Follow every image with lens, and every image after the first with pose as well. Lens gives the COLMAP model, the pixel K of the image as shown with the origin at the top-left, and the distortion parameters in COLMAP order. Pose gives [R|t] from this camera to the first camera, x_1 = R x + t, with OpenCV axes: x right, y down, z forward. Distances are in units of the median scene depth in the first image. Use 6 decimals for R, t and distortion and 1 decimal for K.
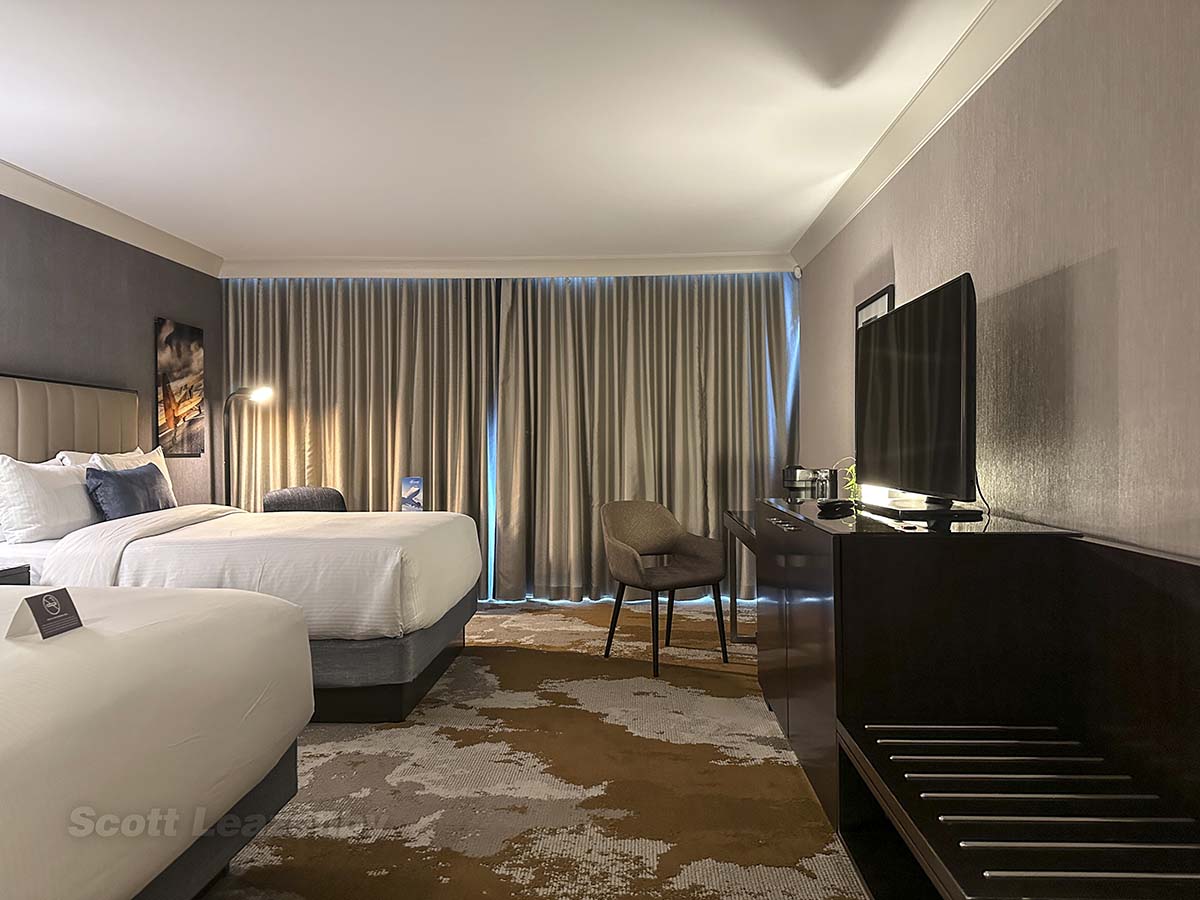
lens RADIAL K [[844.8, 0, 578.4], [0, 844.8, 477.7], [0, 0, 1]] dist [0.013553, -0.002288]
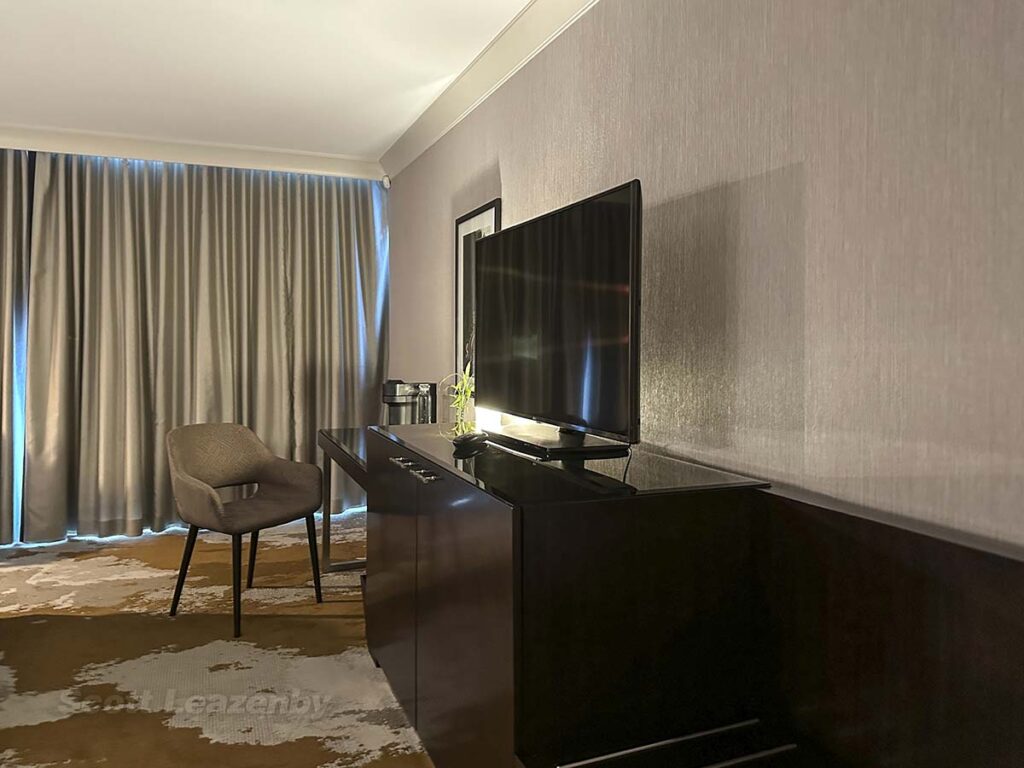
lens RADIAL K [[737.2, 0, 507.8], [0, 737.2, 343.4], [0, 0, 1]] dist [0.058409, -0.083009]
pose [[0.898463, 0.006973, 0.438994, 0.006076], [0.008777, 0.999389, -0.033839, -0.024425], [-0.438961, 0.034256, 0.897853, 0.188203]]
